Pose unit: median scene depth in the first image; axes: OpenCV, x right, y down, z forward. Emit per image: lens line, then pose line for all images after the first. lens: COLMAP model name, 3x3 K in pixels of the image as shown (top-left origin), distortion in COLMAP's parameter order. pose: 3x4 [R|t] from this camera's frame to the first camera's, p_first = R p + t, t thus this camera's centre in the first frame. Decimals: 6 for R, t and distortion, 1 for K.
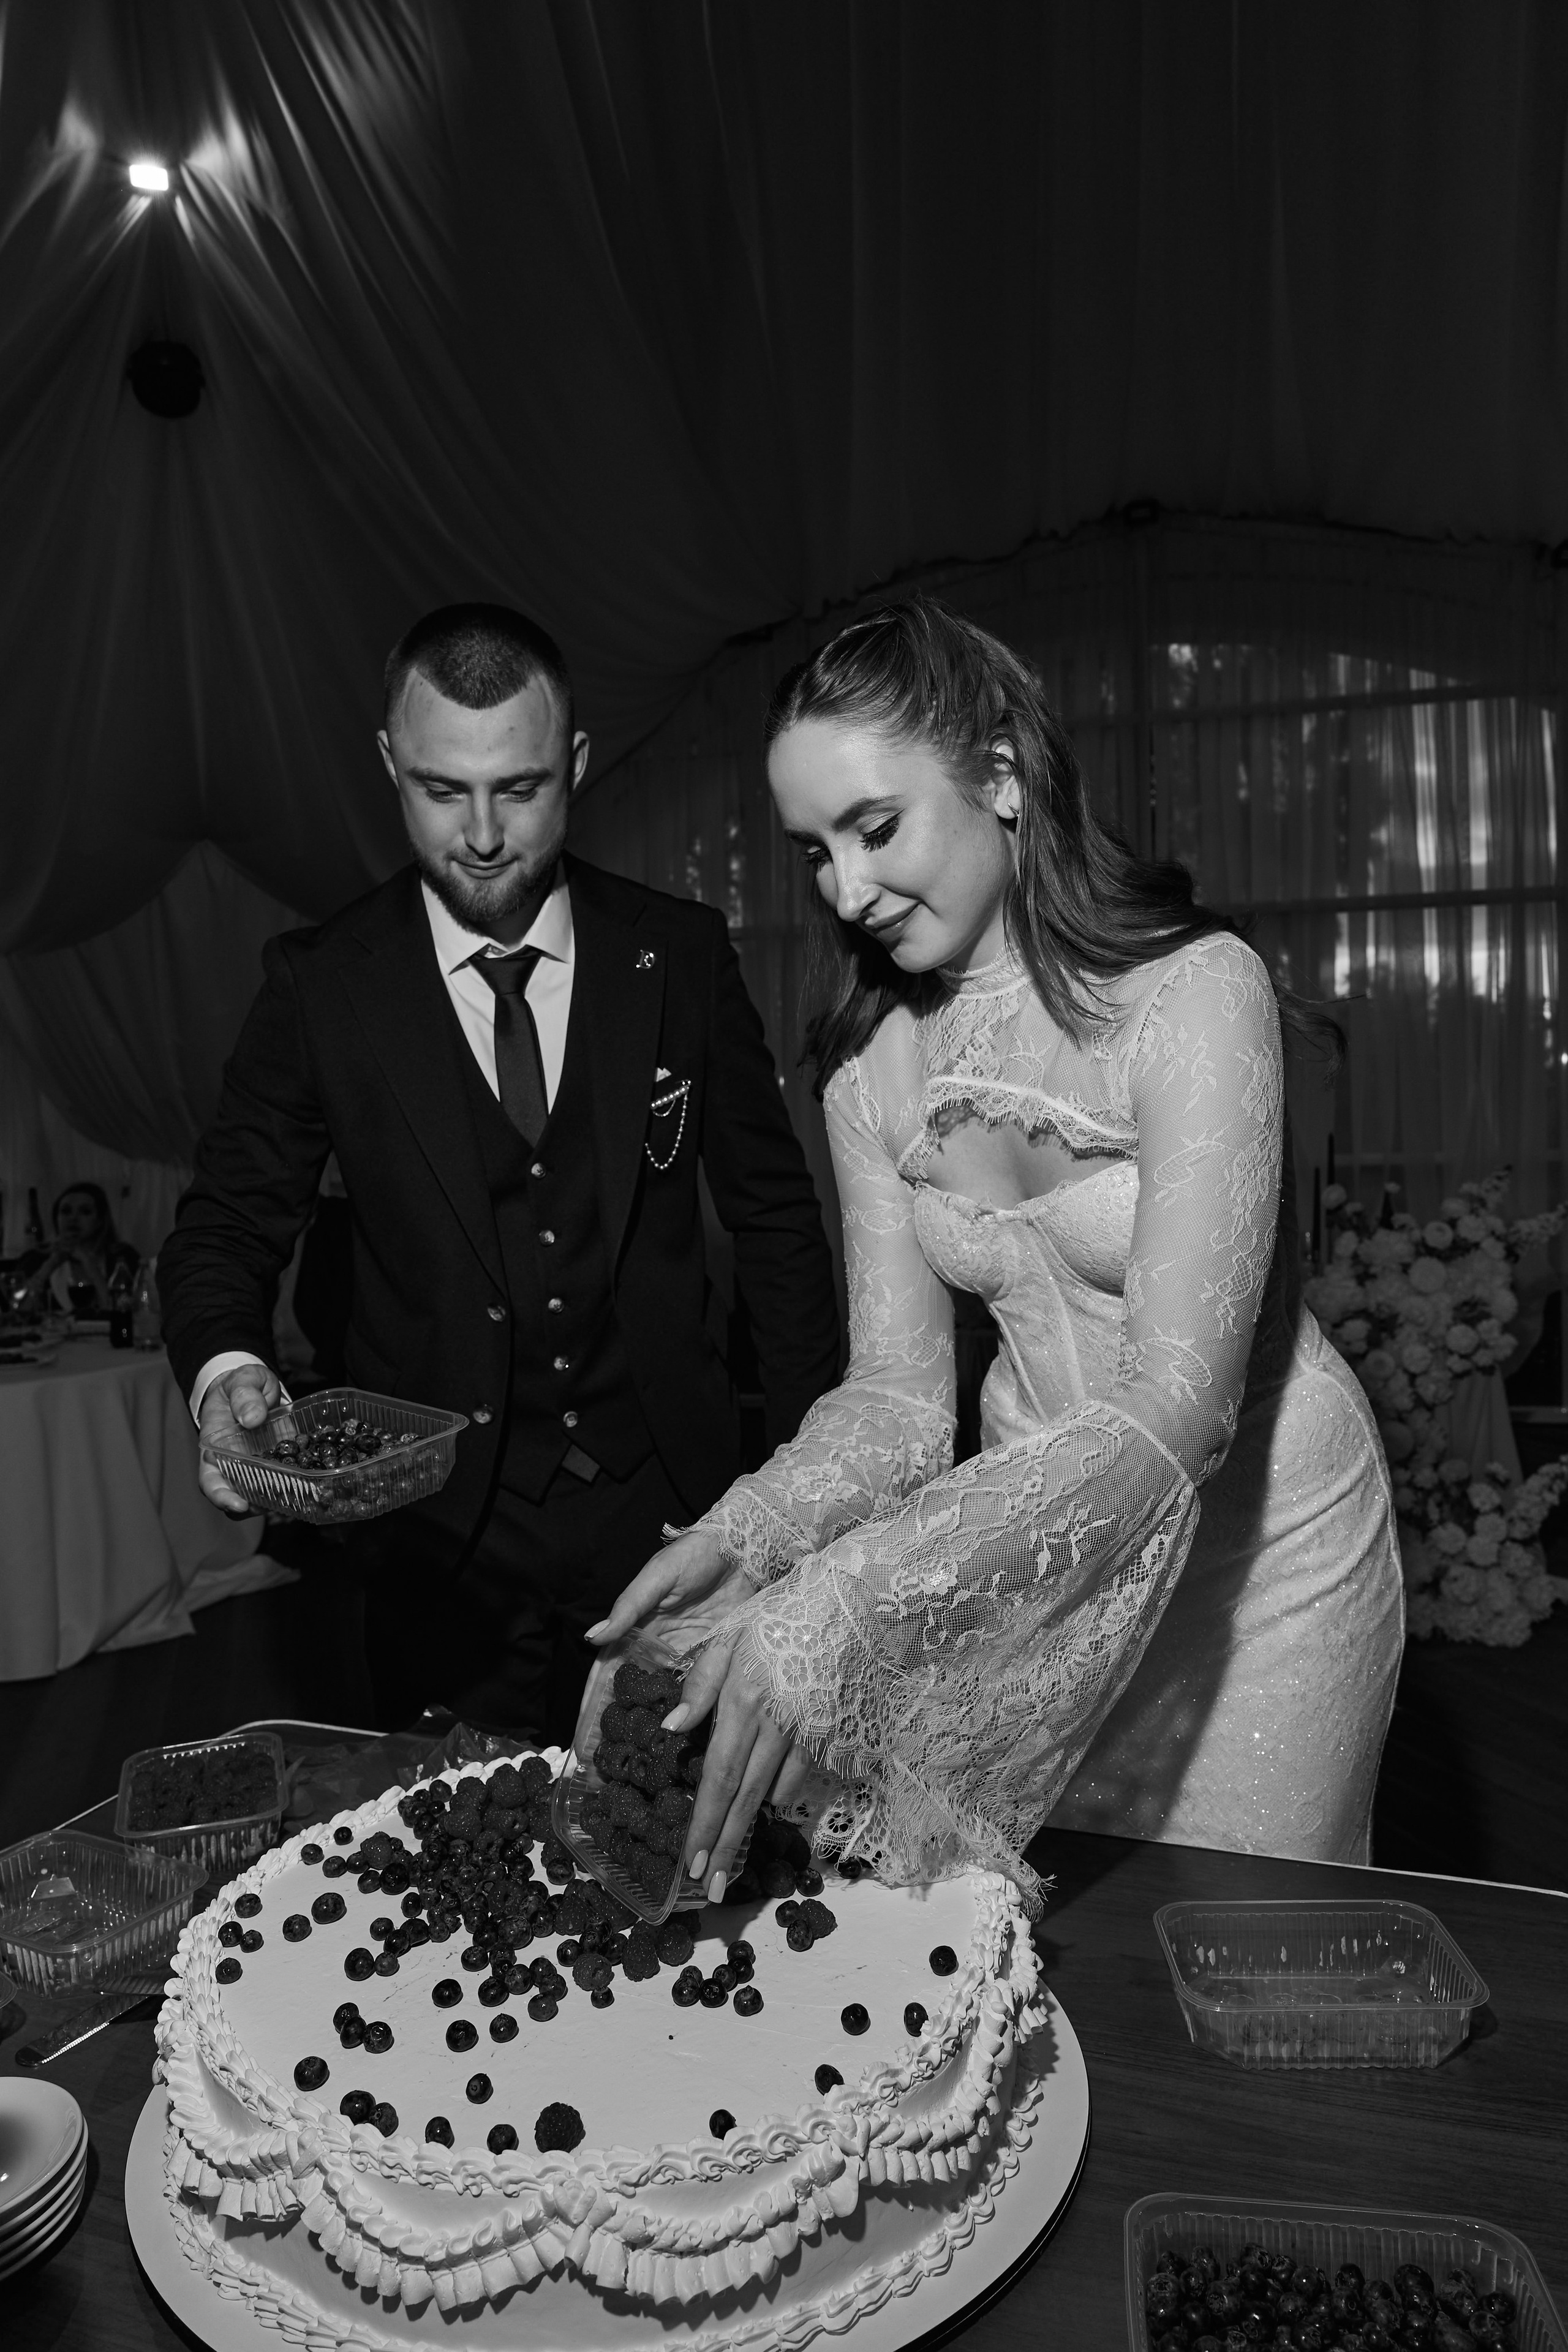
lens RADIAL K [[1584.2, 0, 788.5], [0, 1584.2, 1177.1], [0, 0, 1]] dist [-0.019004, 0.016604]
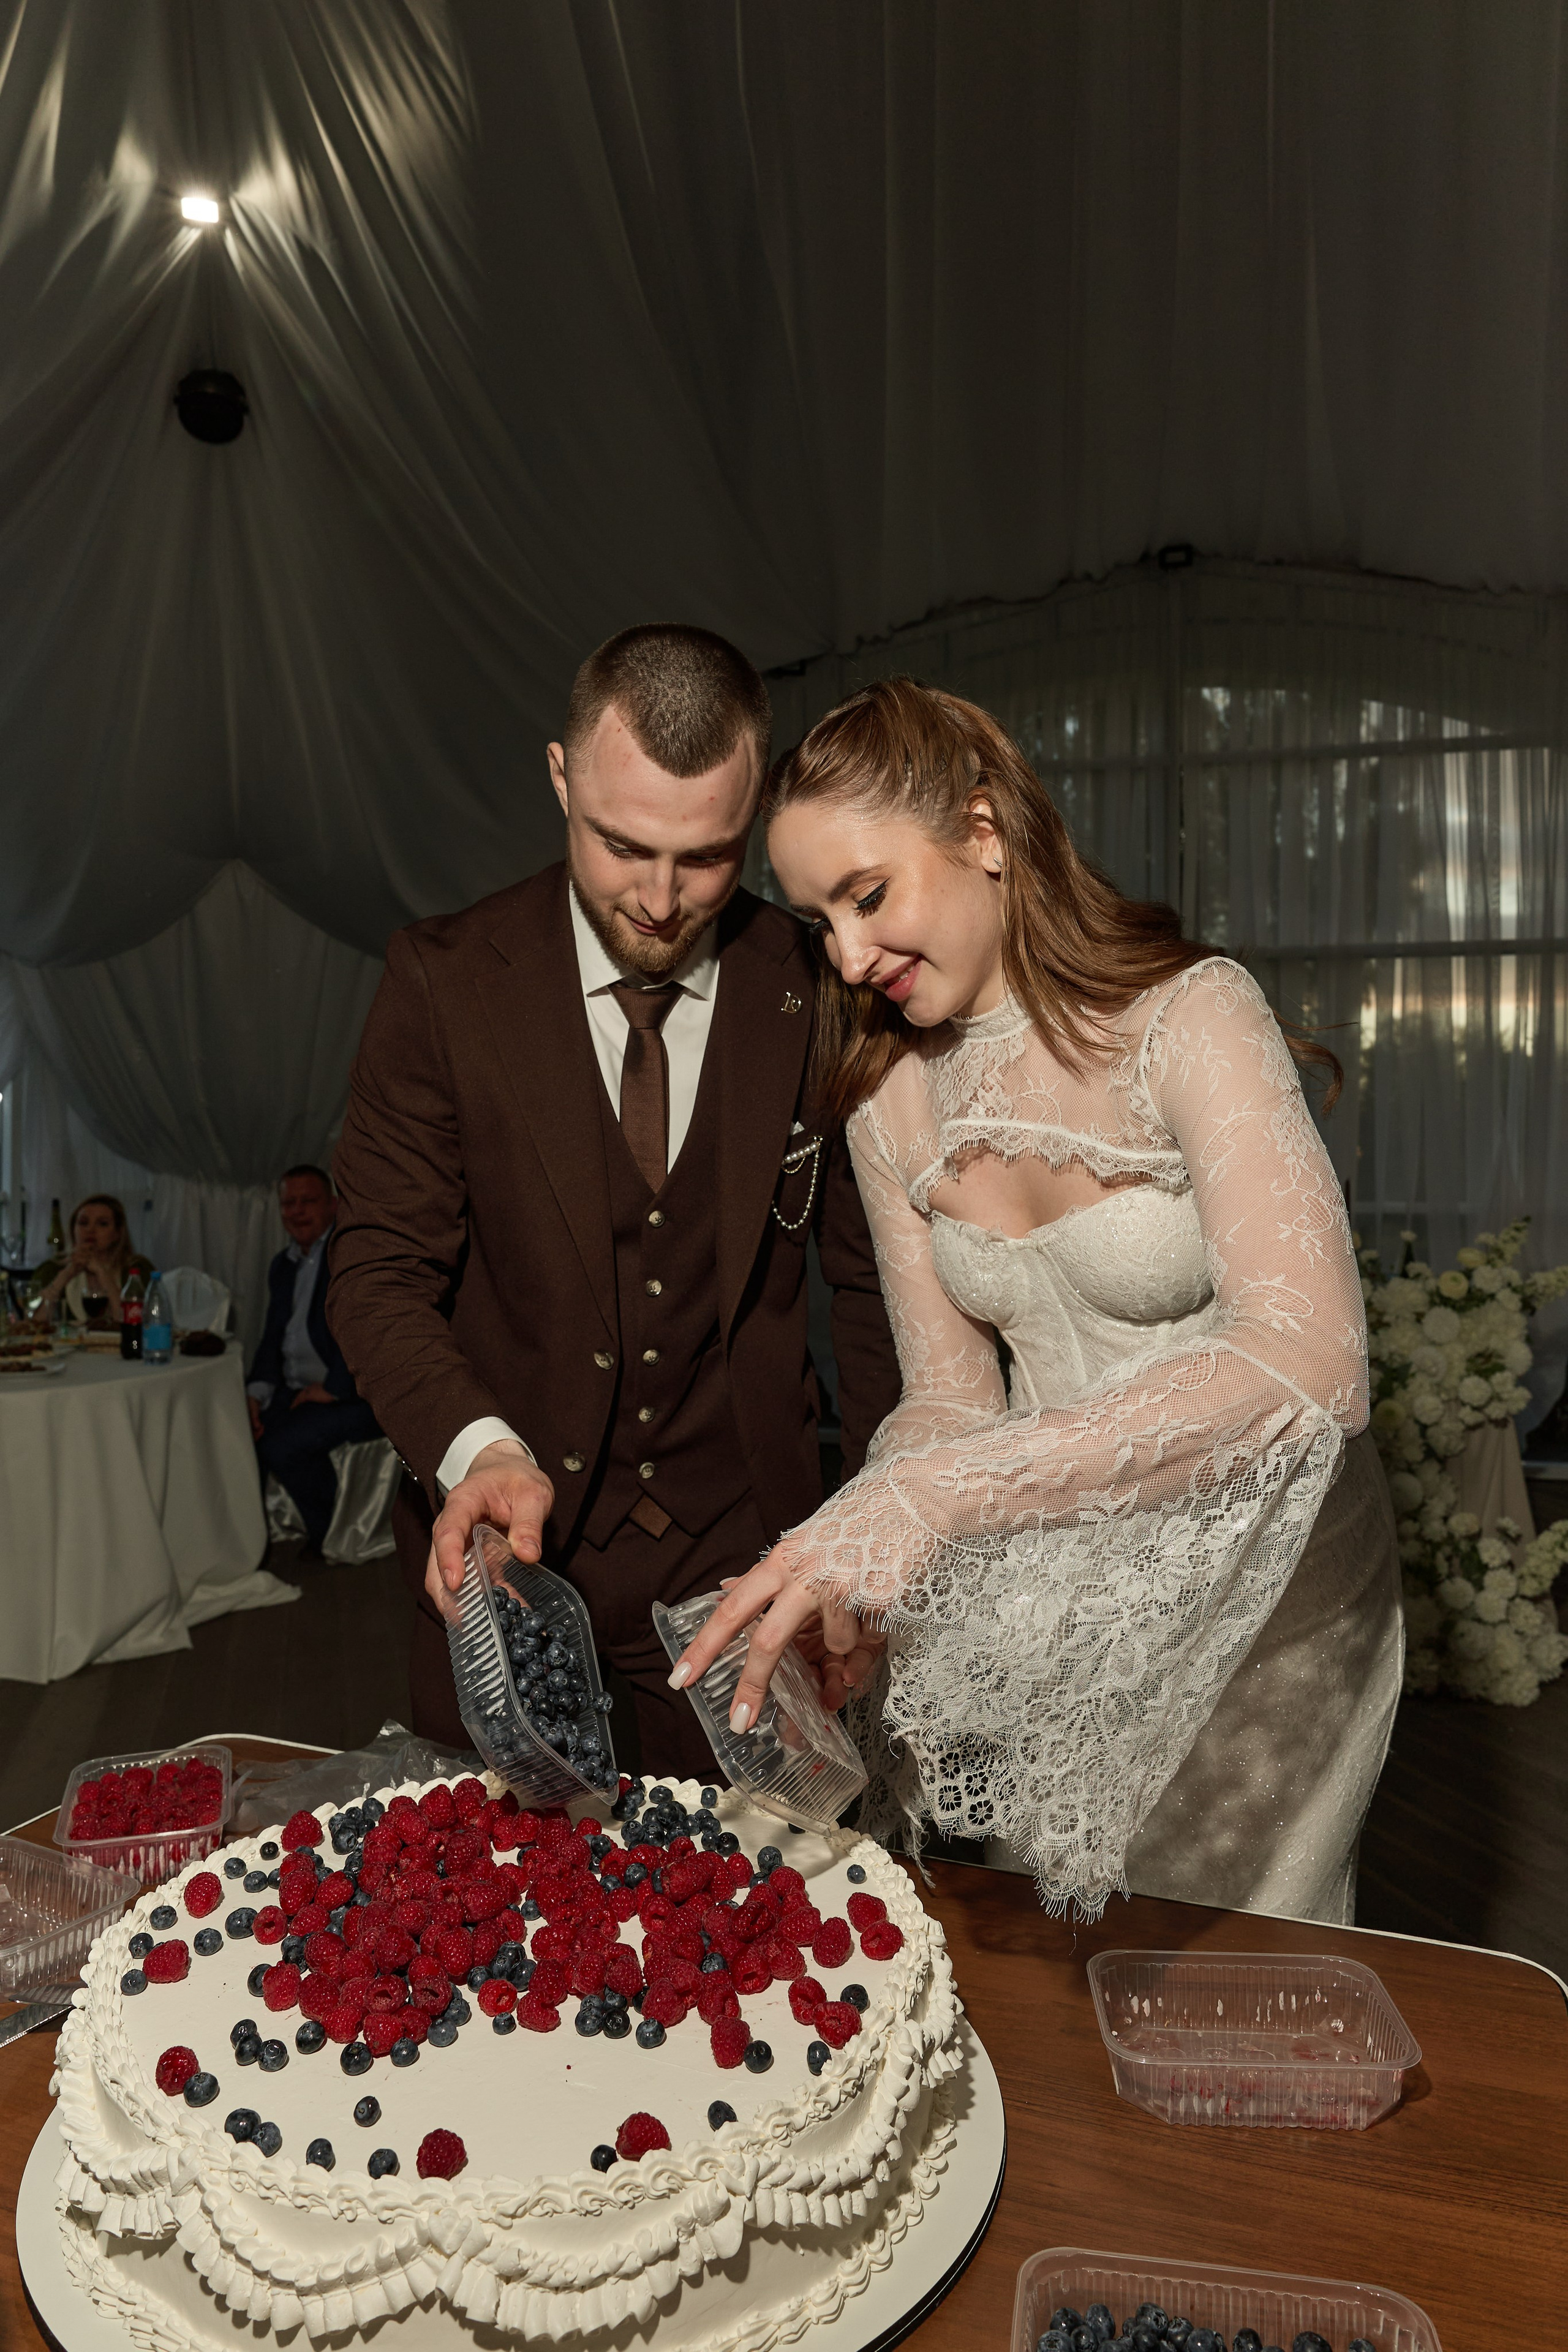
lens RADIAL K [[1584.2, 0, 790.3], [0, 1584.2, 1176.5], [0, 0, 1]] dist [-0.019004, 0.016604]
pose [[0.999434, 0.027470, -0.019436, 0.045233], [-0.027881, 0.999386, -0.021233, 0.004432], [0.018840, 0.021763, 0.999586, 0.004061]]
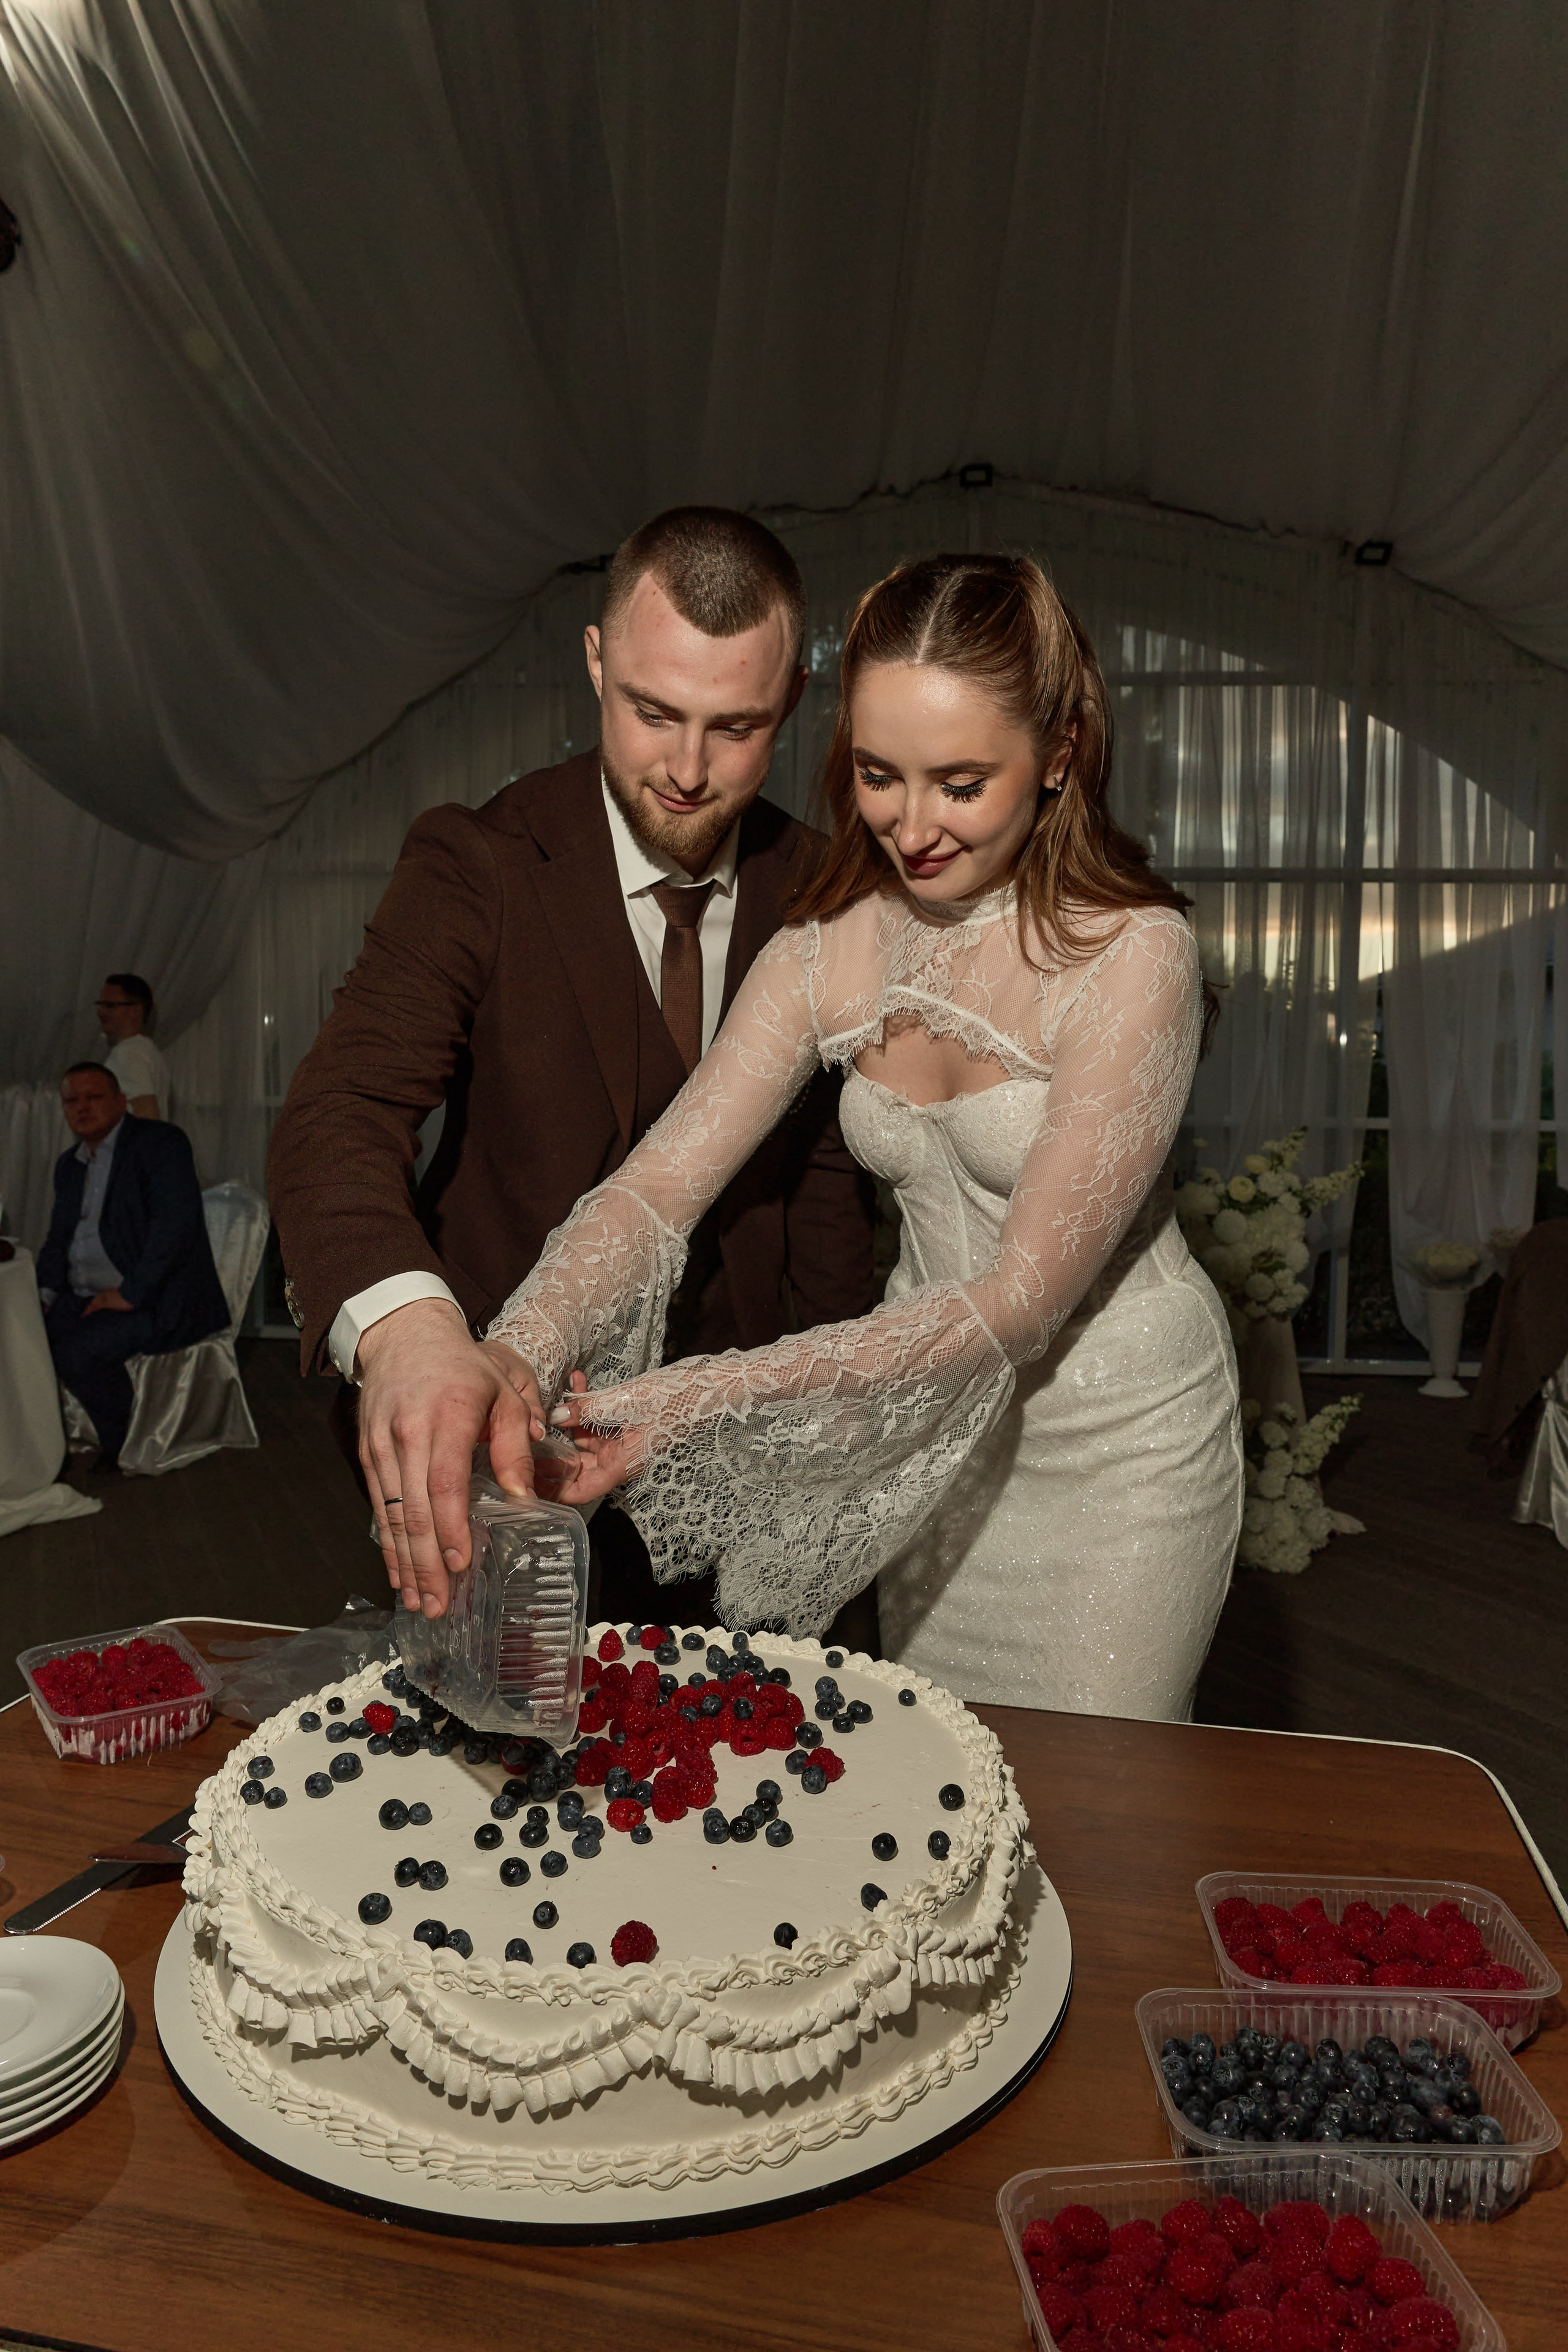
lens RADIAL K [[1584.2, 0, 789.4], [0, 1584.2, 1178.6], [0, 0, 1]] dist [-0.019004, 0.016604]
pose [[0.989632, 0.031892, 0.140040, -0.125527], [-0.036225, 0.998937, 0.028506, 0.035112], [-0.138982, -0.033284, 0.989735, -0.025489]]
